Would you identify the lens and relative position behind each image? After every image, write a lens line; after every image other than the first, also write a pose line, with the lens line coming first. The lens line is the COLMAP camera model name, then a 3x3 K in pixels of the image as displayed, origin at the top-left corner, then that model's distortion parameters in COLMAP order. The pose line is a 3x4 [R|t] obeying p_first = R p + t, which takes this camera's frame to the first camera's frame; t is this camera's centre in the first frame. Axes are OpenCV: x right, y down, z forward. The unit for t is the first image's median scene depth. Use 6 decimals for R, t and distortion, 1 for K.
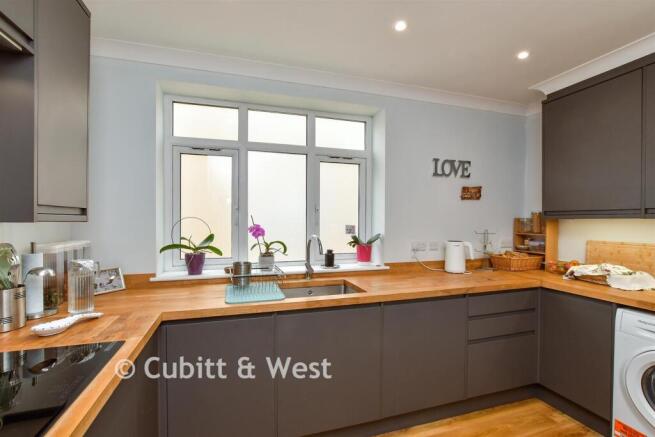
lens RADIAL K [[293.7, 0, 326.5], [0, 293.7, 220.0], [0, 0, 1]] dist [-0.000779, 0.000028]
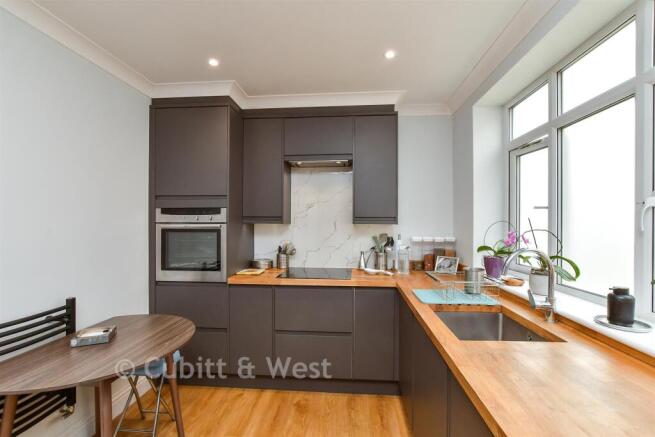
lens RADIAL K [[293.7, 0, 327.5], [0, 293.7, 221.8], [0, 0, 1]] dist [-0.000779, 0.000028]
pose [[-0.380717, -0.005088, -0.924678, 0.633447], [-0.004796, 0.999982, -0.003528, -0.001410], [0.924679, 0.003092, -0.380734, 0.754828]]
